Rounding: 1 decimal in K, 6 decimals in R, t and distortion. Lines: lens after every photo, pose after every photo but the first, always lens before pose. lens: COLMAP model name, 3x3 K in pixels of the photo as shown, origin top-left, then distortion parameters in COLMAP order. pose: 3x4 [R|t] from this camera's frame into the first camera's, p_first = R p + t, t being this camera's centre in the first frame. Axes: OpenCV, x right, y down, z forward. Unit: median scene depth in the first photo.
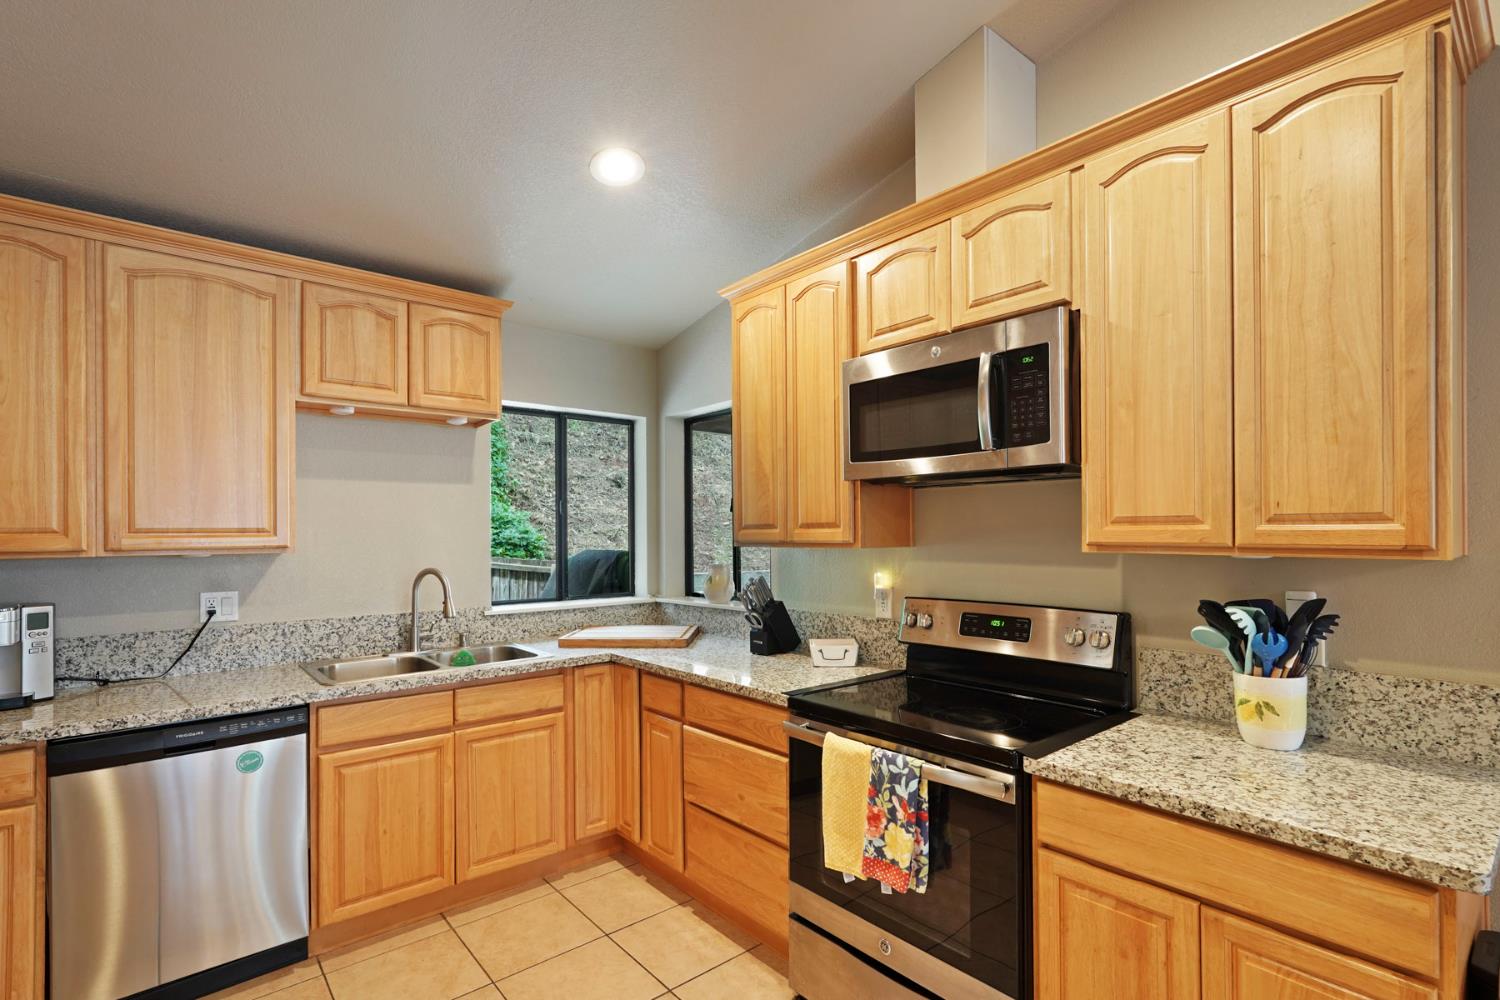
lens RADIAL K [[707.5, 0, 753.1], [0, 707.5, 528.8], [0, 0, 1]] dist [-0.008609, 0.008123]
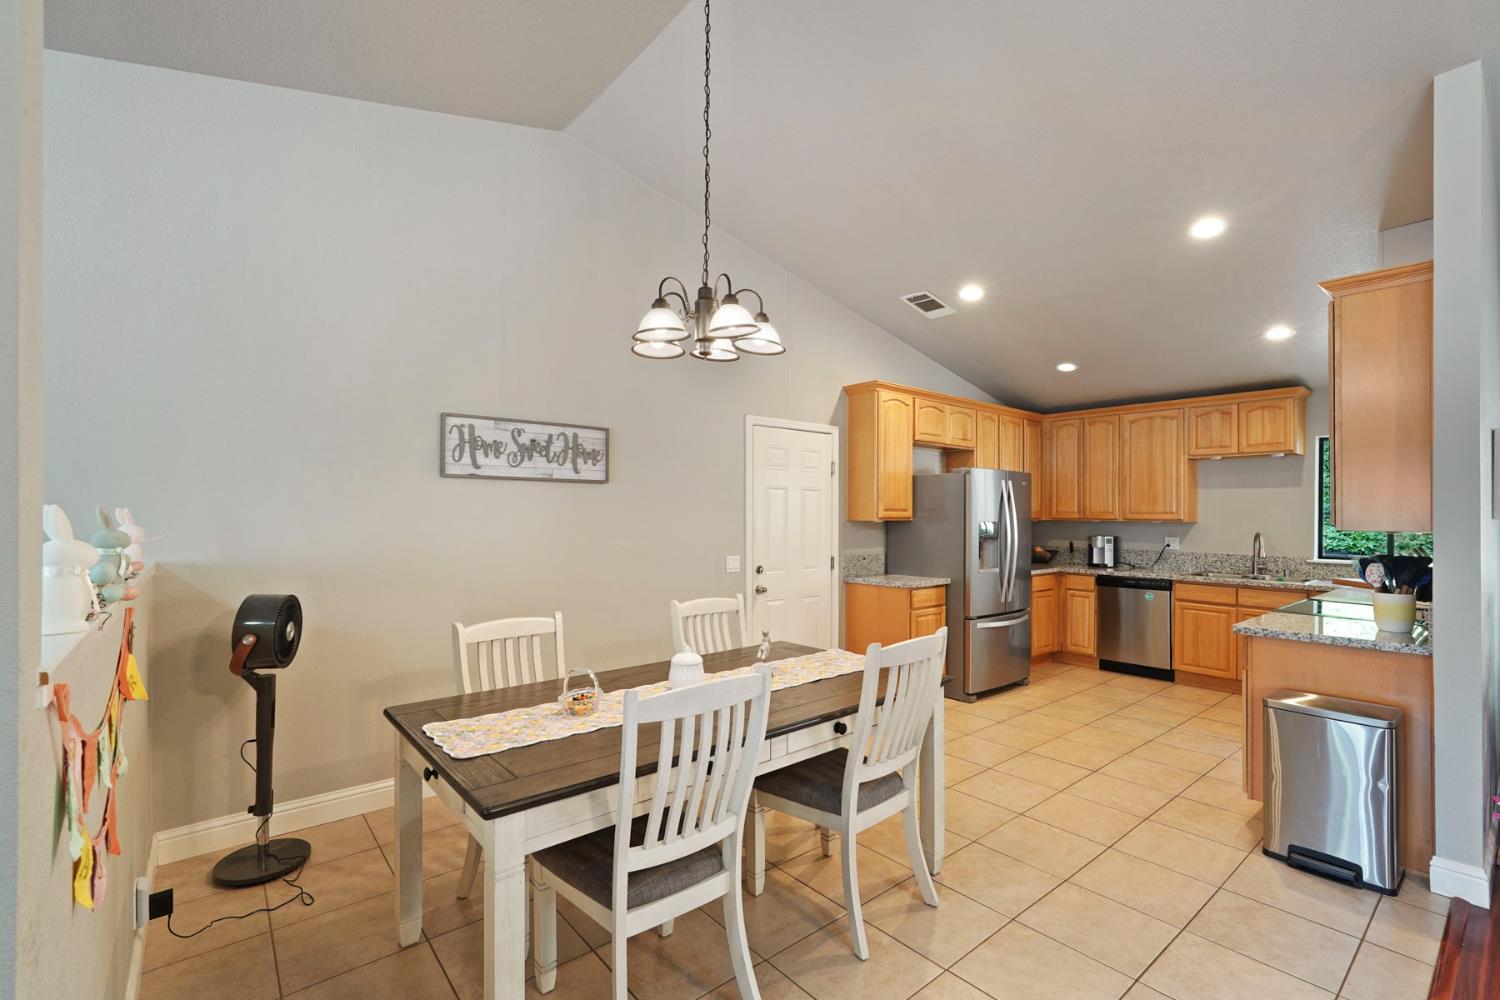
lens RADIAL K [[663.4, 0, 750.0], [0, 663.4, 507.7], [0, 0, 1]] dist [-0.017764, 0.008440]
pose [[-0.010550, 0.002113, -0.999942, 1.791809], [-0.000524, 0.999998, 0.002119, -0.020522], [0.999944, 0.000547, -0.010549, -0.510113]]
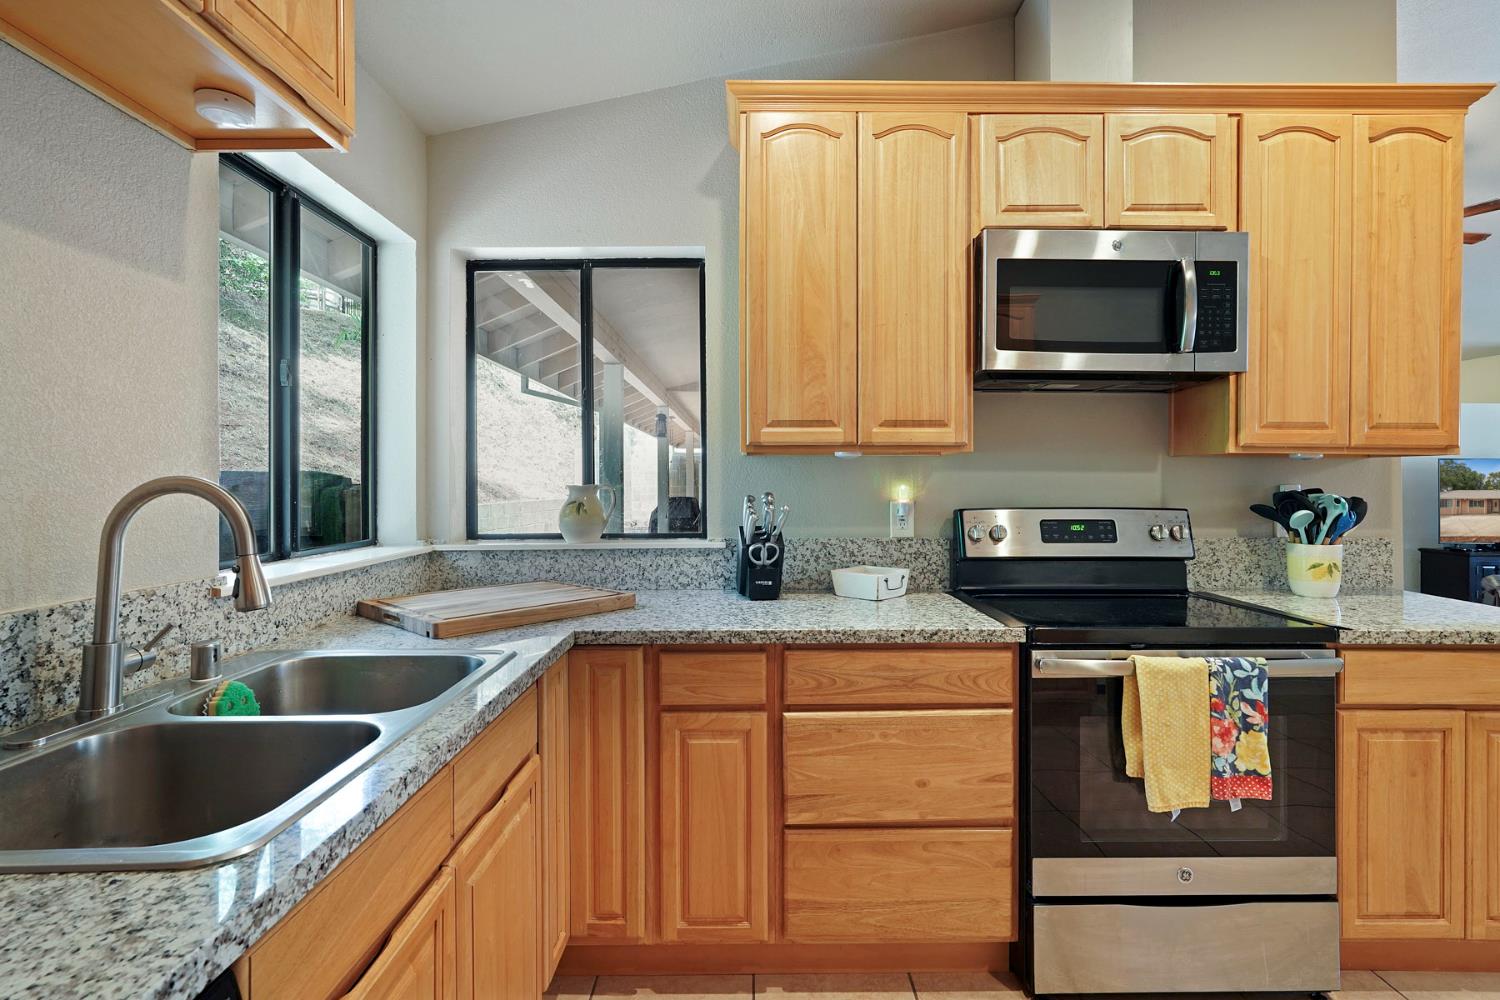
lens RADIAL K [[712.8, 0, 752.7], [0, 712.8, 478.1], [0, 0, 1]] dist [-0.010957, 0.010381]
pose [[0.638054, 0.010317, 0.769922, -0.720026], [-0.011751, 0.999924, -0.003661, 0.068968], [-0.769902, -0.006711, 0.638127, 0.683292]]
